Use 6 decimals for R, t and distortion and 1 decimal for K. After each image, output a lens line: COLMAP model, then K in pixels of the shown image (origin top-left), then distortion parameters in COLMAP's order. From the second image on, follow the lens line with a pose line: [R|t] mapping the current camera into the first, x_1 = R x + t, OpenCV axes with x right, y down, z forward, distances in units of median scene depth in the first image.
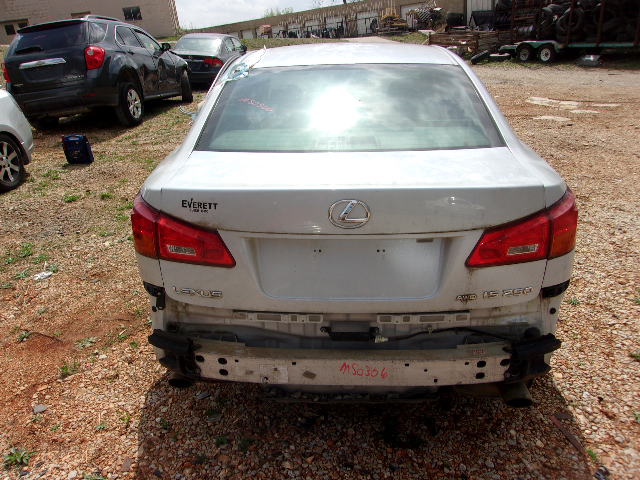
lens RADIAL K [[508.2, 0, 321.2], [0, 508.2, 238.8], [0, 0, 1]] dist [-0.007739, 0.021377]
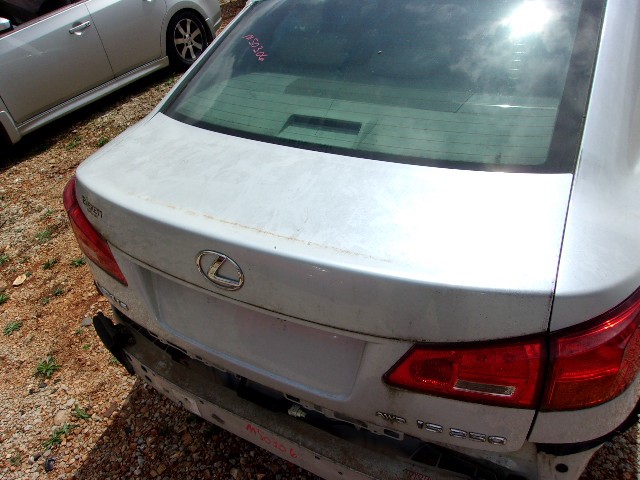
lens RADIAL K [[508.2, 0, 319.1], [0, 508.2, 240.1], [0, 0, 1]] dist [-0.007739, 0.021377]
pose [[0.887225, 0.217262, -0.406975, 0.344385], [-0.102560, 0.952978, 0.285158, -0.228941], [0.449792, -0.211260, 0.867788, 0.358791]]
